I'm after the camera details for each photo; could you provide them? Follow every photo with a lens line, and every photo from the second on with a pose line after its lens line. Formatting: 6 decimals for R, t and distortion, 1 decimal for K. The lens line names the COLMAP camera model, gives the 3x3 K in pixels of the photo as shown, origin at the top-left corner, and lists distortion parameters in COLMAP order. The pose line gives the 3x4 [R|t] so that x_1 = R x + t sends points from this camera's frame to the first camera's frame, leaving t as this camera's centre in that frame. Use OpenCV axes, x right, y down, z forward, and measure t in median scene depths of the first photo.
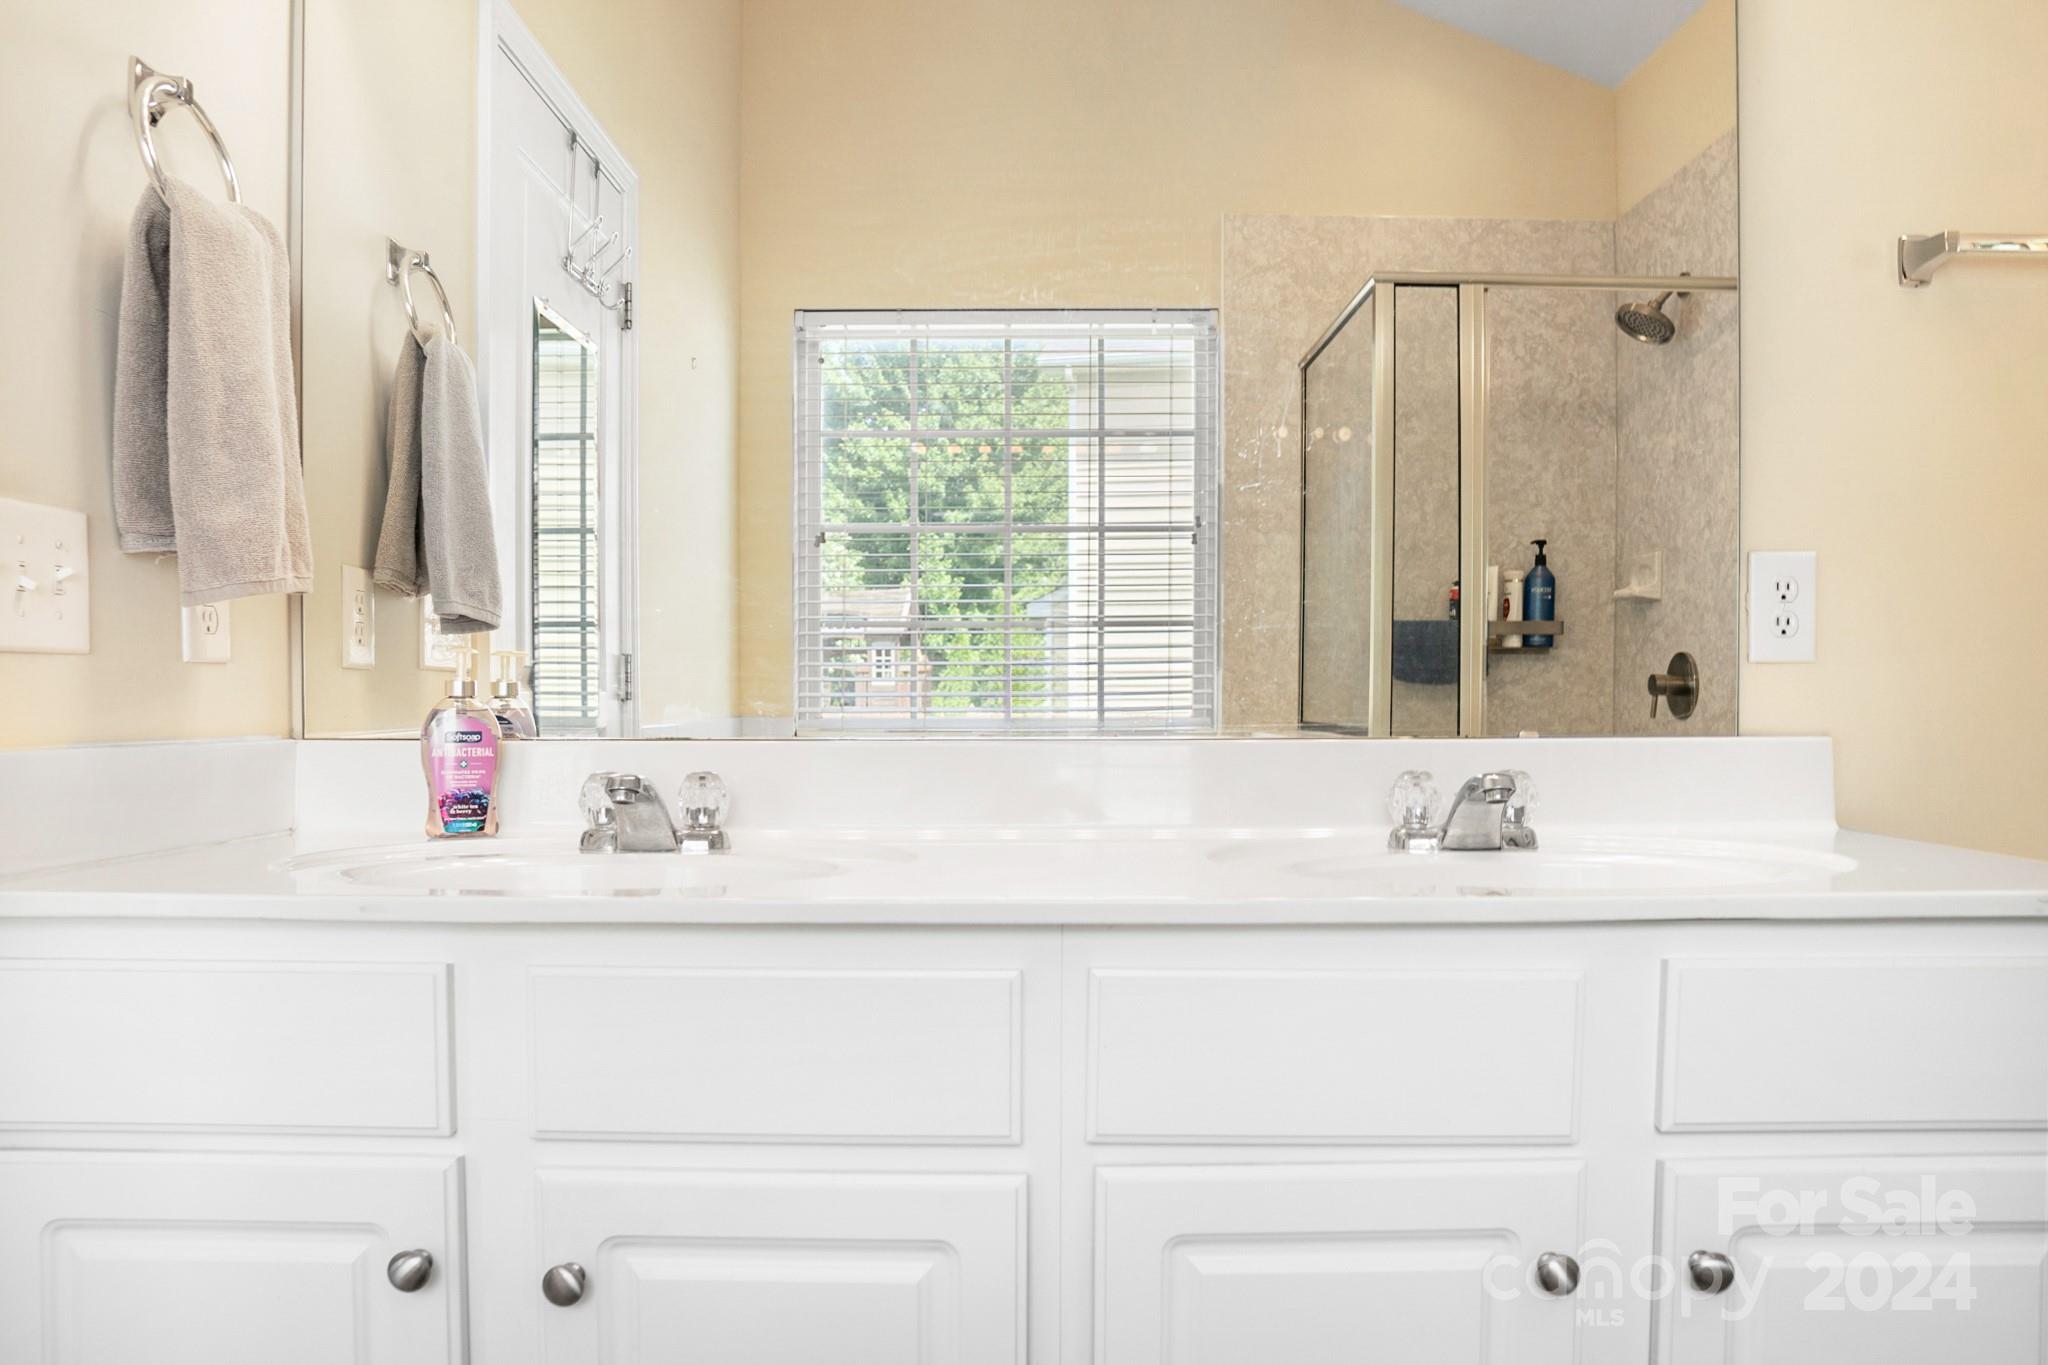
lens RADIAL K [[1463.1, 0, 1036.0], [0, 1463.1, 778.0], [0, 0, 1]] dist [-0.092626, 0.057188]
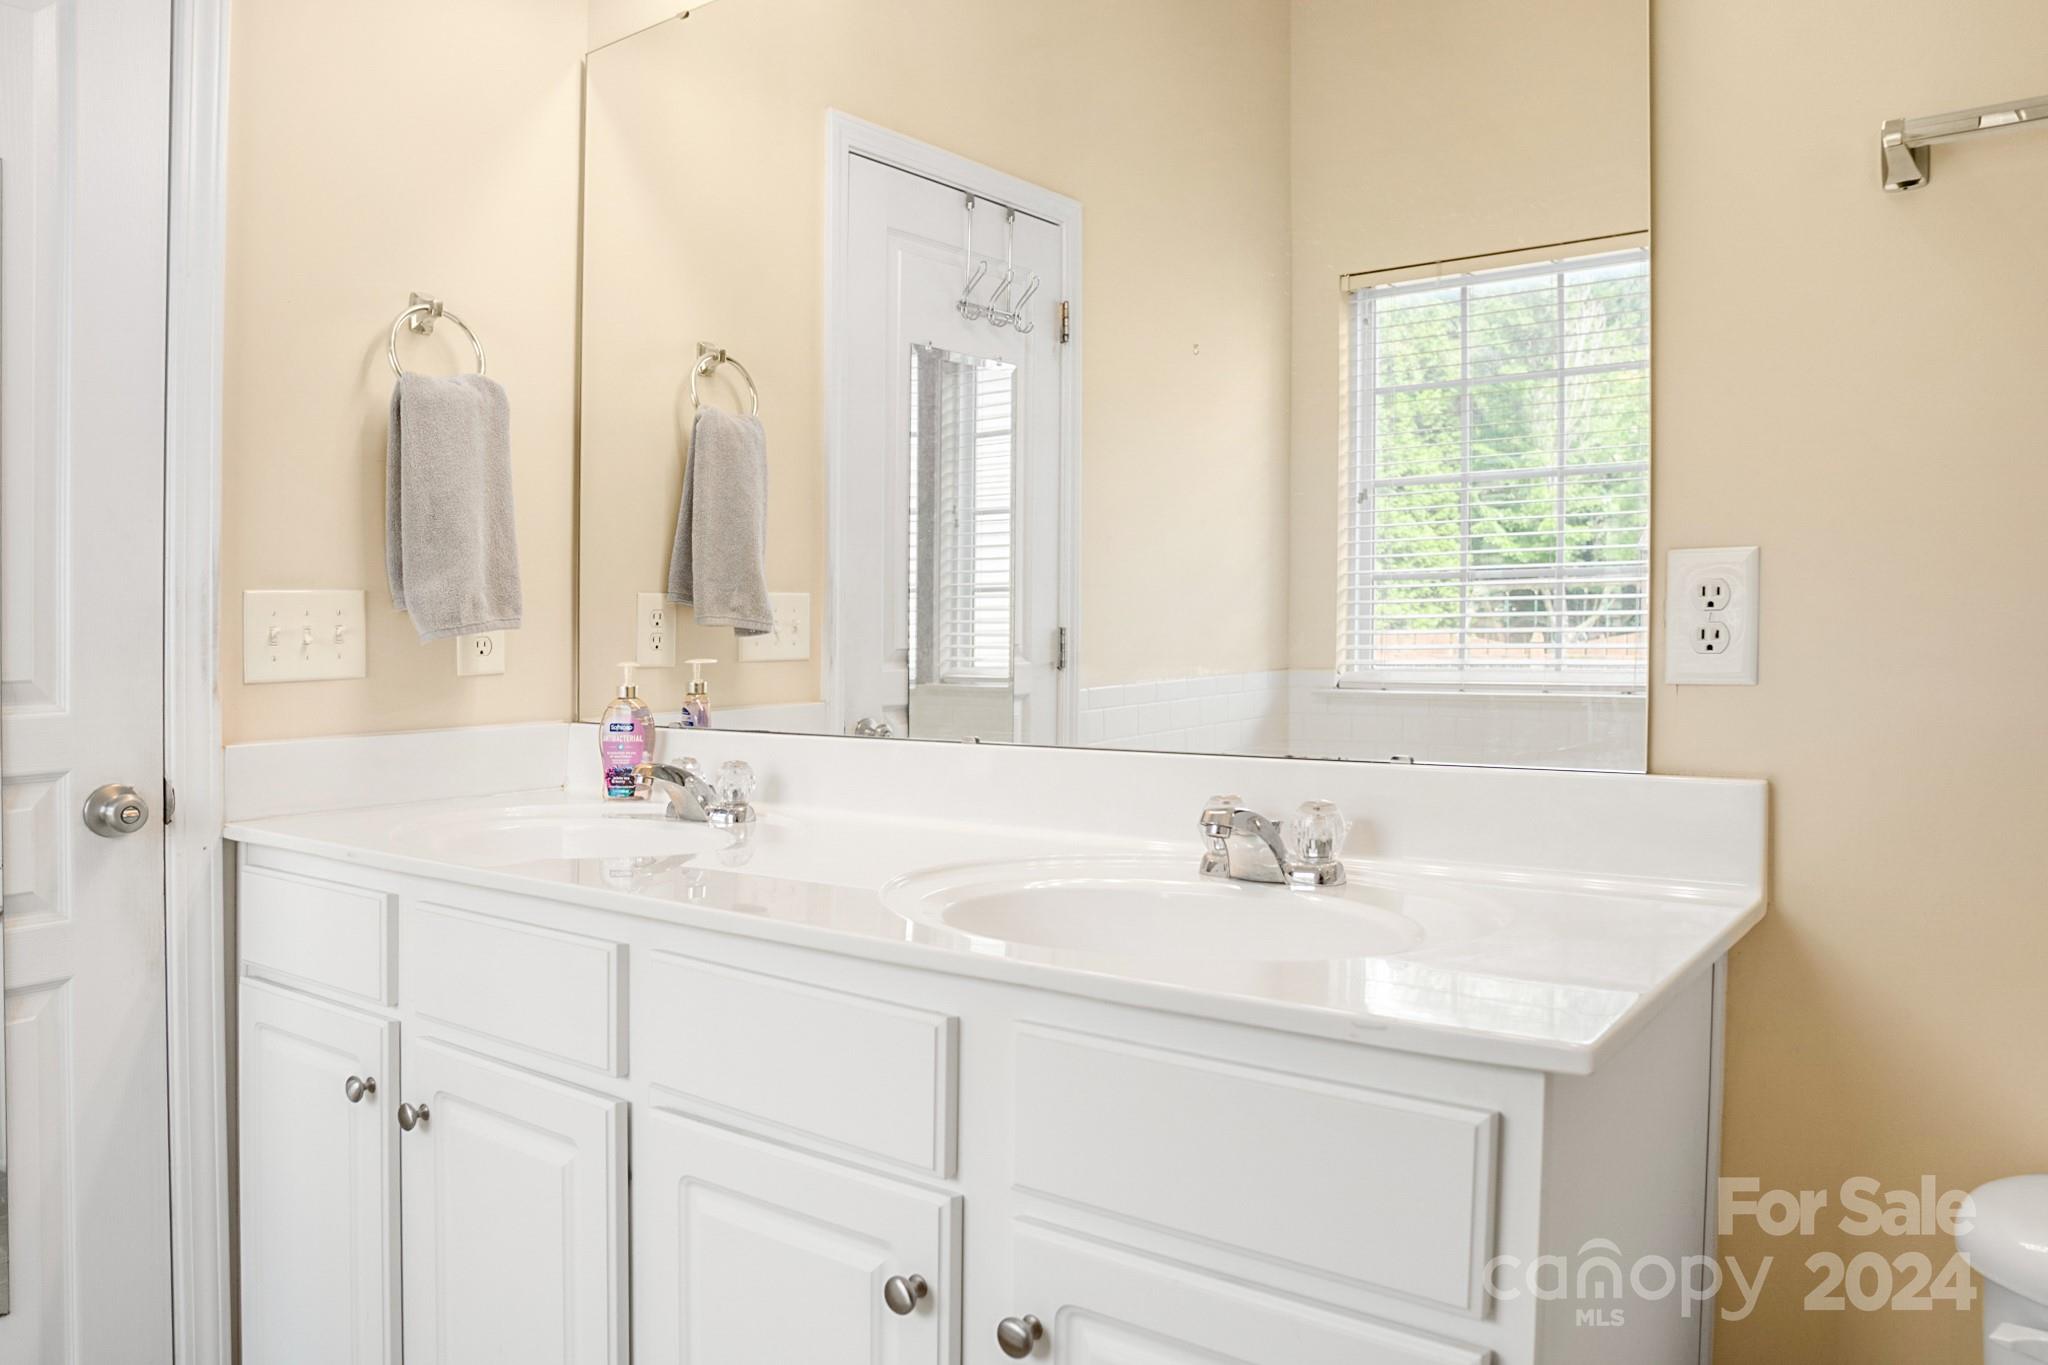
lens RADIAL K [[1463.1, 0, 1027.4], [0, 1463.1, 676.9], [0, 0, 1]] dist [-0.092626, 0.057188]
pose [[0.800858, 0.013033, -0.598712, 0.749440], [-0.019508, 0.999800, -0.004330, -0.078973], [0.598536, 0.015148, 0.800952, 0.120922]]
